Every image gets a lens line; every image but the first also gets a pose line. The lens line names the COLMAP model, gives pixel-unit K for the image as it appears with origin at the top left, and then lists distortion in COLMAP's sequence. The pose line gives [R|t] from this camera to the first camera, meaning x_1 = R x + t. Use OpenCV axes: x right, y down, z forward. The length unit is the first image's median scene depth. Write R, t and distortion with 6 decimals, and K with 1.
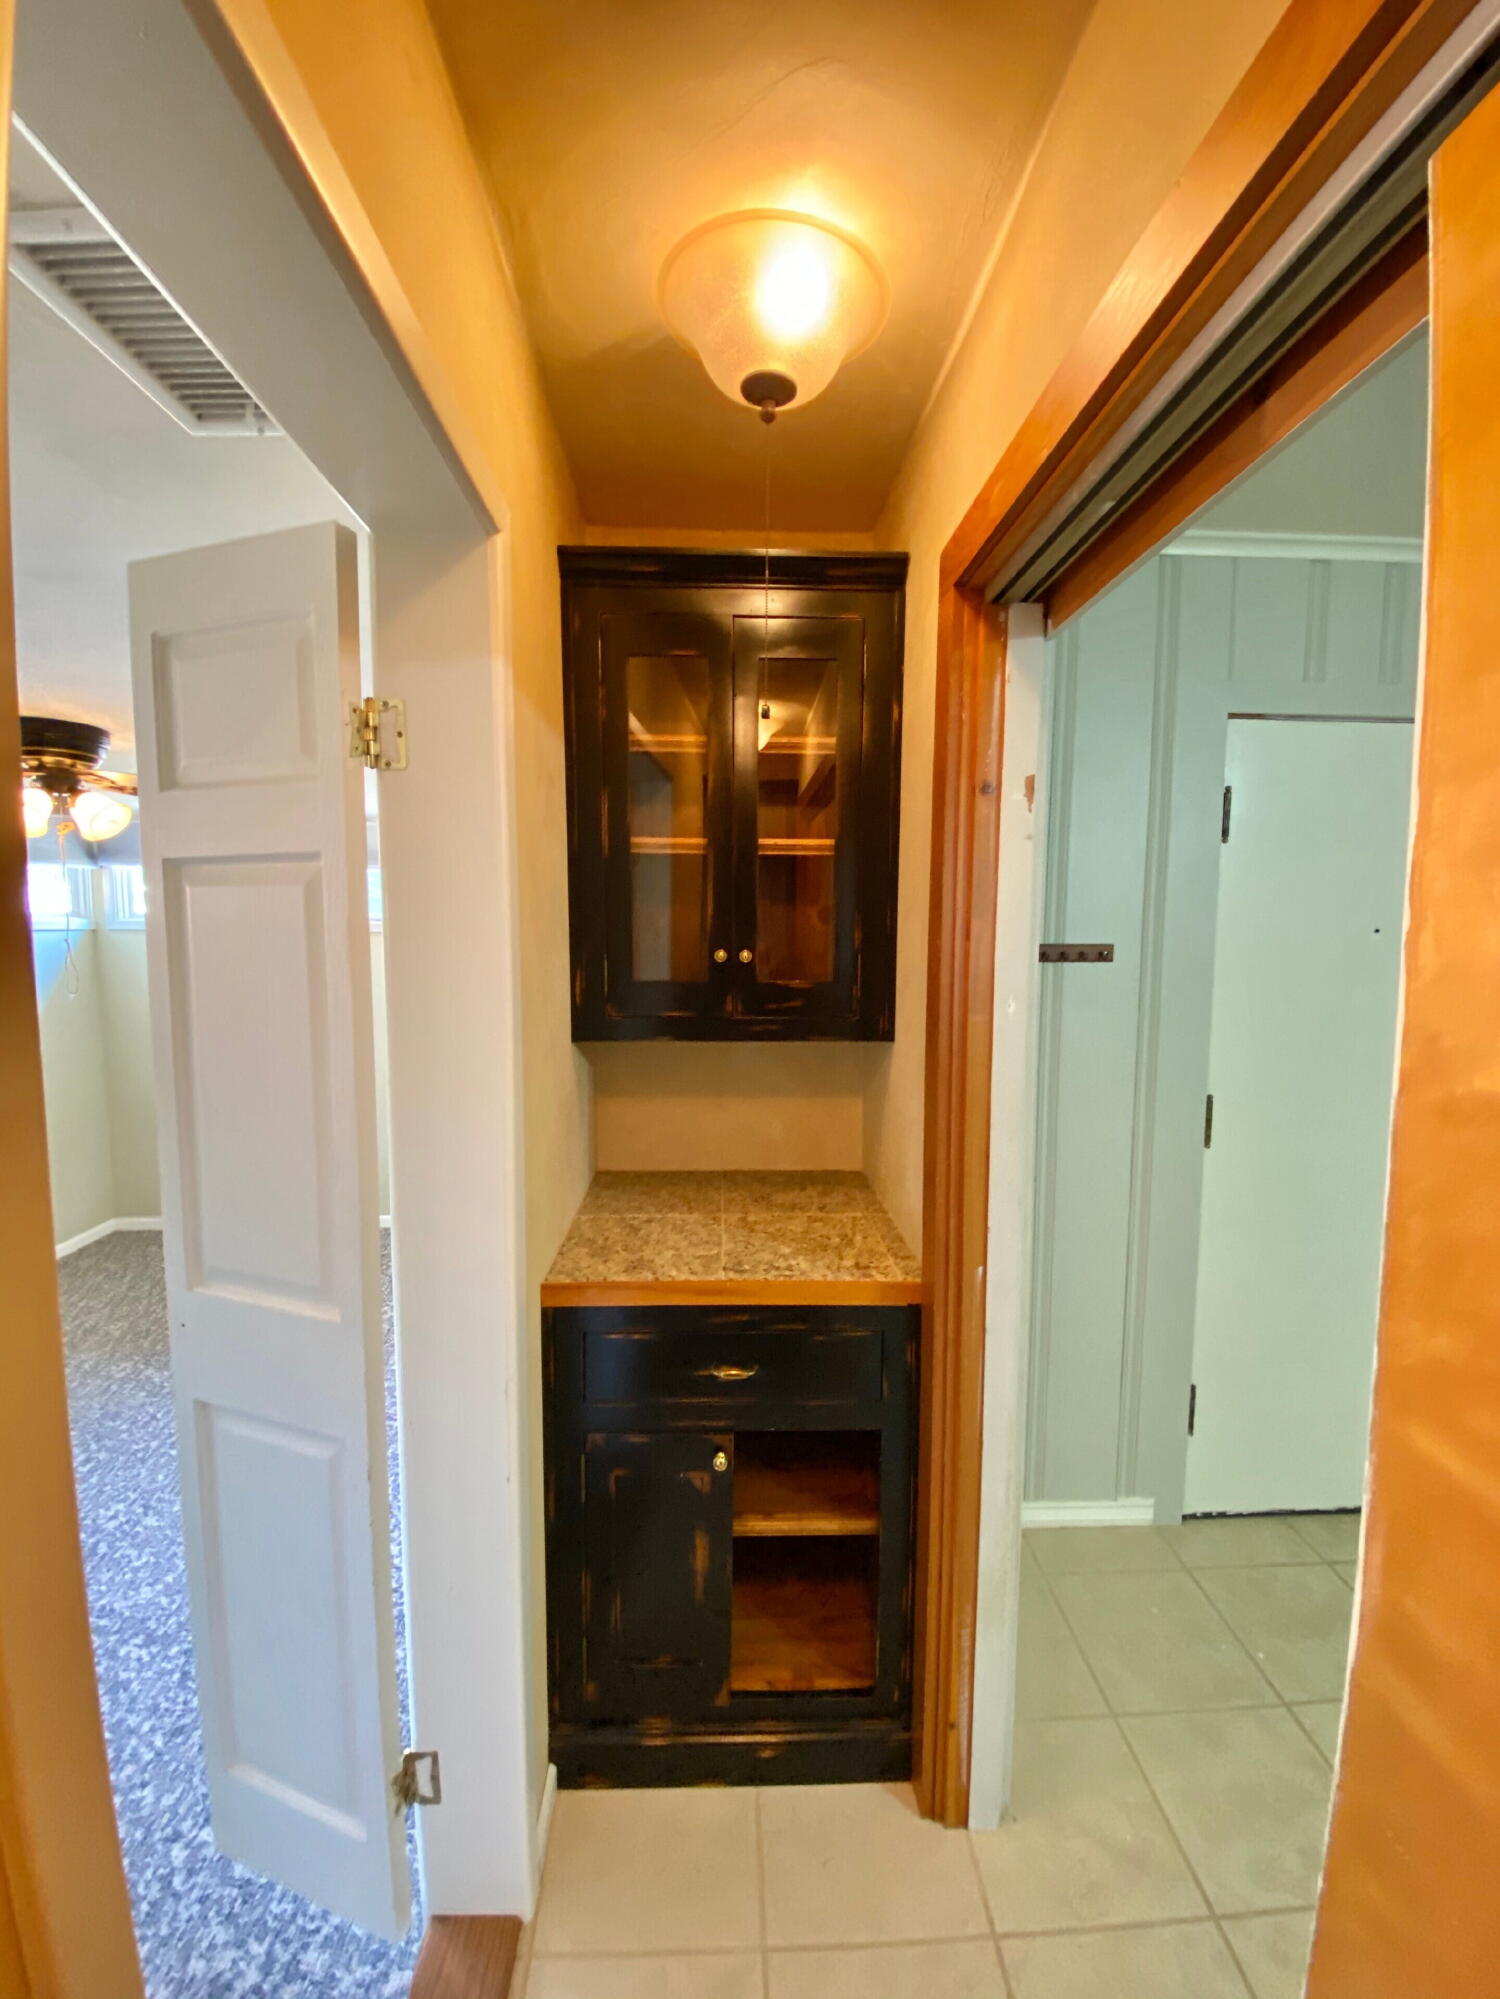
lens RADIAL K [[816.1, 0, 739.0], [0, 816.1, 996.4], [0, 0, 1]] dist [-0.010469, -0.003306]
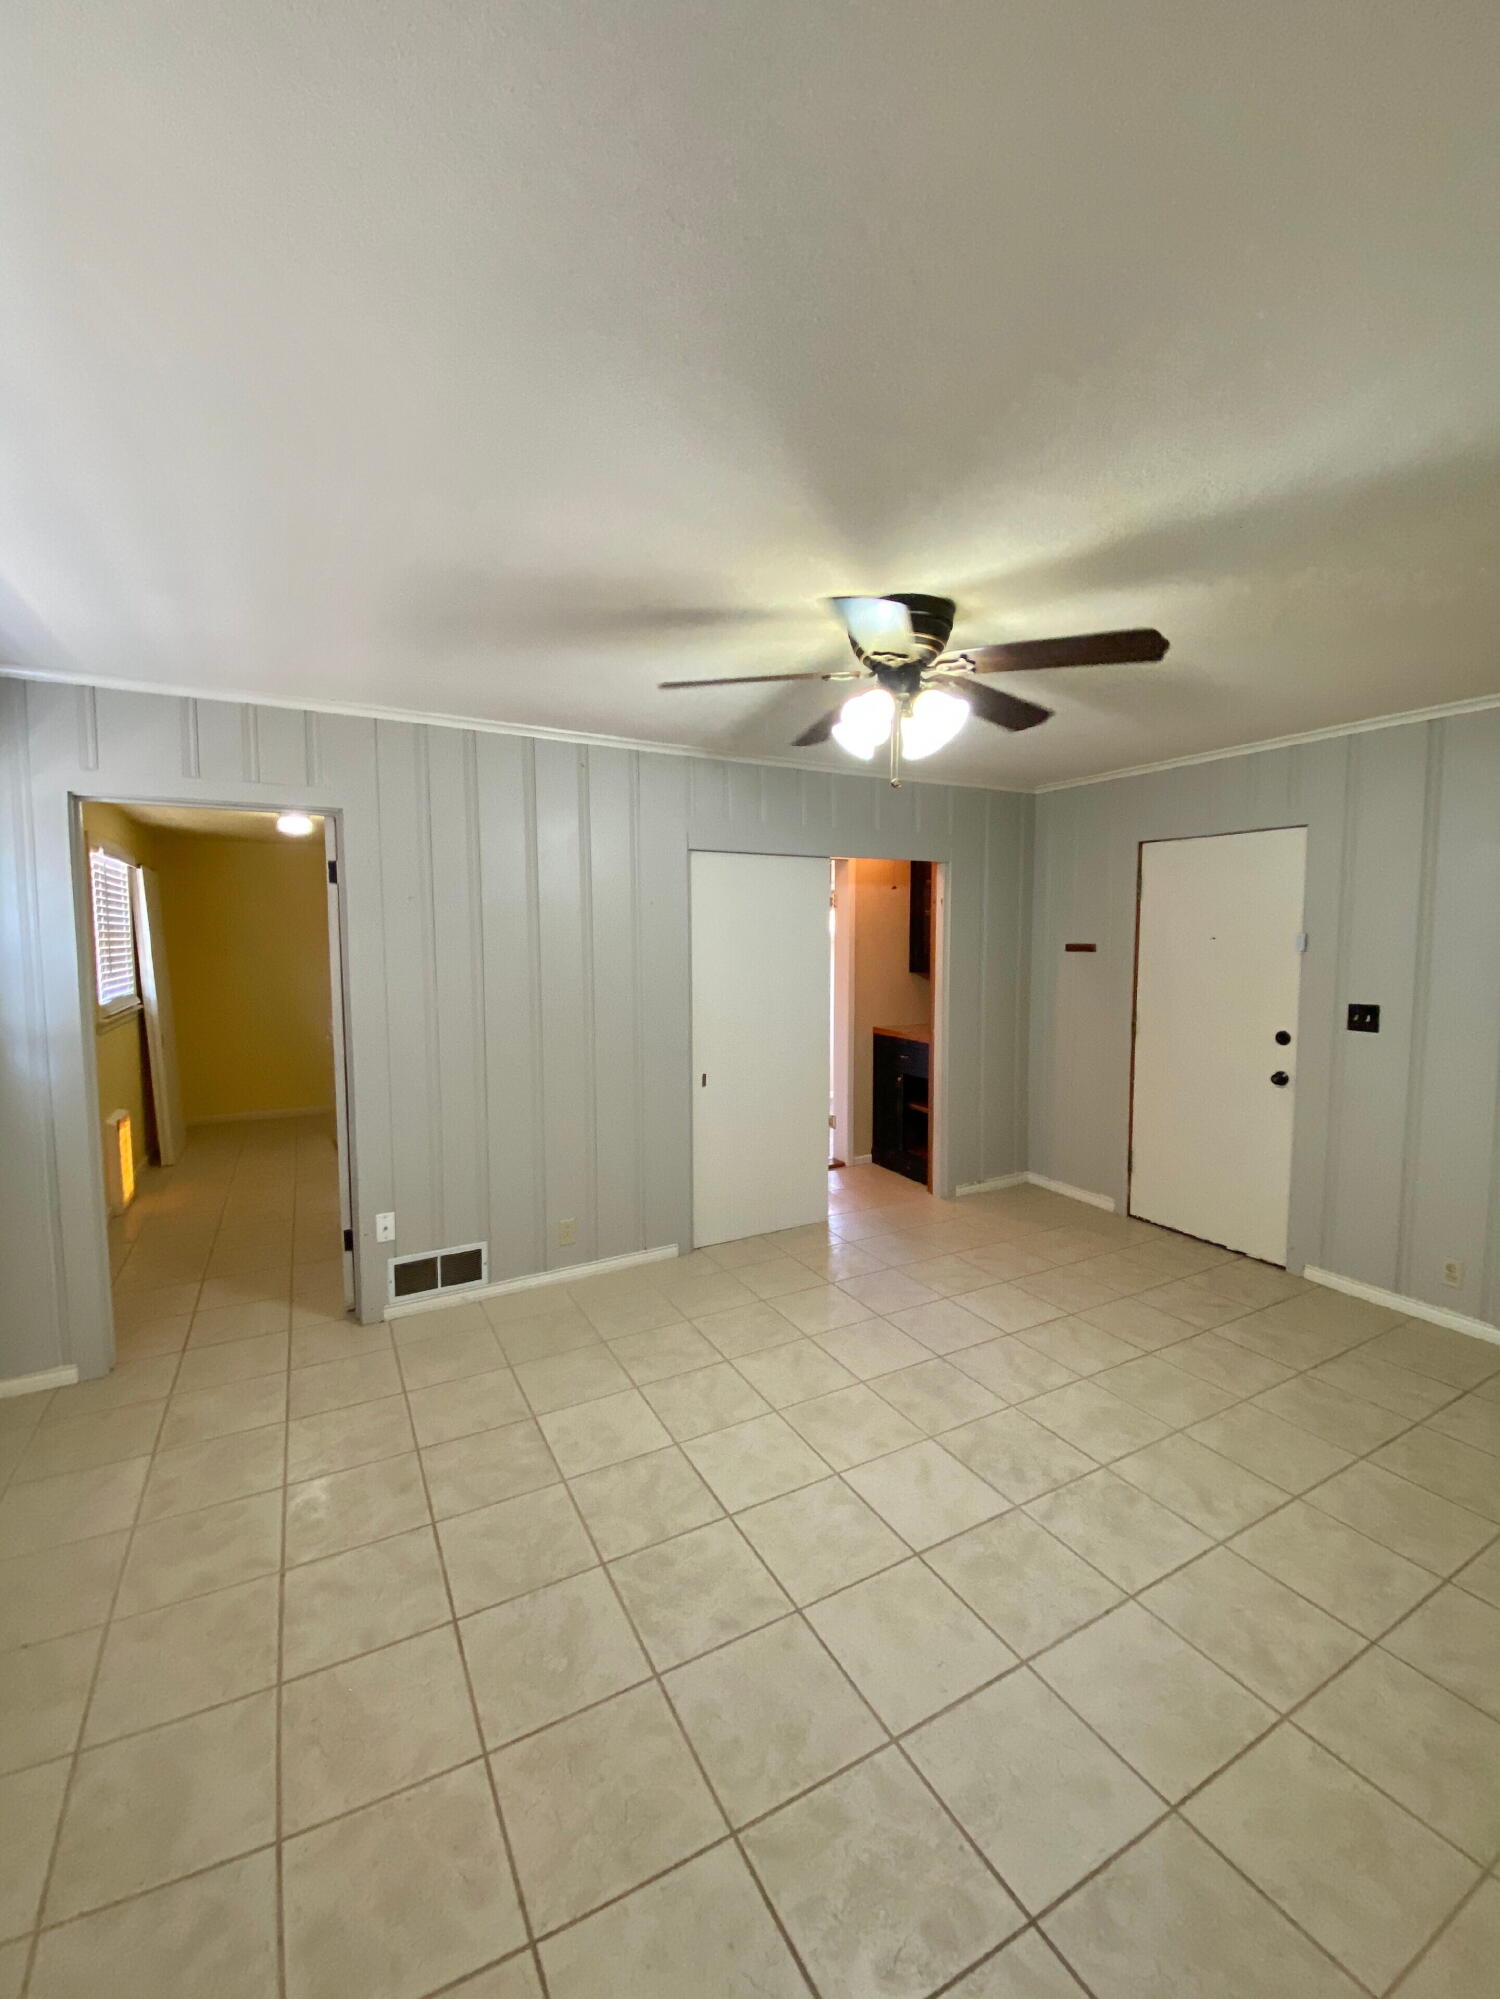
lens RADIAL K [[816.1, 0, 747.2], [0, 816.1, 997.6], [0, 0, 1]] dist [-0.010469, -0.003306]
pose [[0.453523, 0.062086, -0.889080, 2.029315], [-0.062828, 0.997316, 0.037596, 0.061423], [0.889028, 0.038809, 0.456206, -0.917830]]
